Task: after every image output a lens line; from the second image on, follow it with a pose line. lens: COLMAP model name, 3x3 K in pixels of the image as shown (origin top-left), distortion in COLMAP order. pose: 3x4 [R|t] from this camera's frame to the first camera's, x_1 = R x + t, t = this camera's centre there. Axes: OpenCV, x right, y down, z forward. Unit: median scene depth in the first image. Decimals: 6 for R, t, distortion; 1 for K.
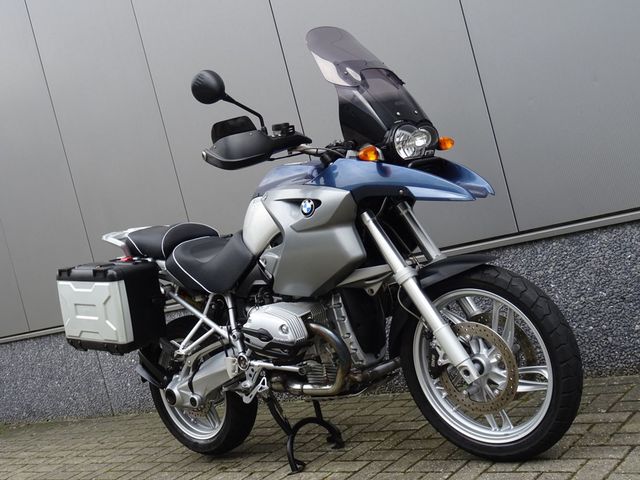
lens RADIAL K [[1001.7, 0, 320.0], [0, 1001.7, 240.0], [0, 0, 1]] dist [-0.009608, -0.012100]
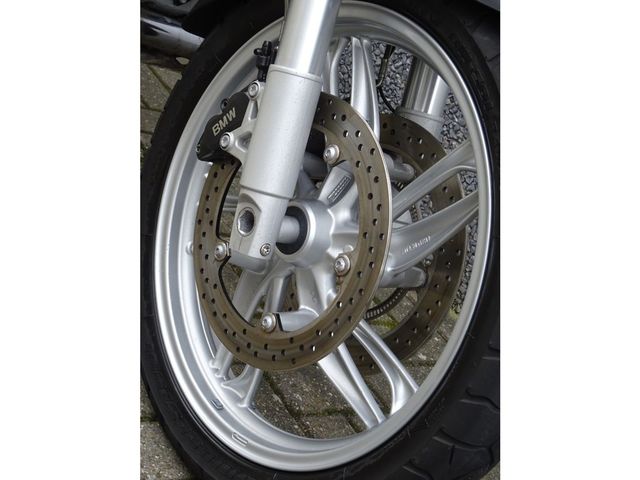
lens RADIAL K [[1428.5, 0, 320.0], [0, 1428.5, 240.0], [0, 0, 1]] dist [0.012037, 0.044697]
pose [[0.671291, 0.731005, 0.122477, 0.107158], [-0.732914, 0.630037, 0.256691, -0.002912], [0.110477, -0.262080, 0.958702, 0.536432]]
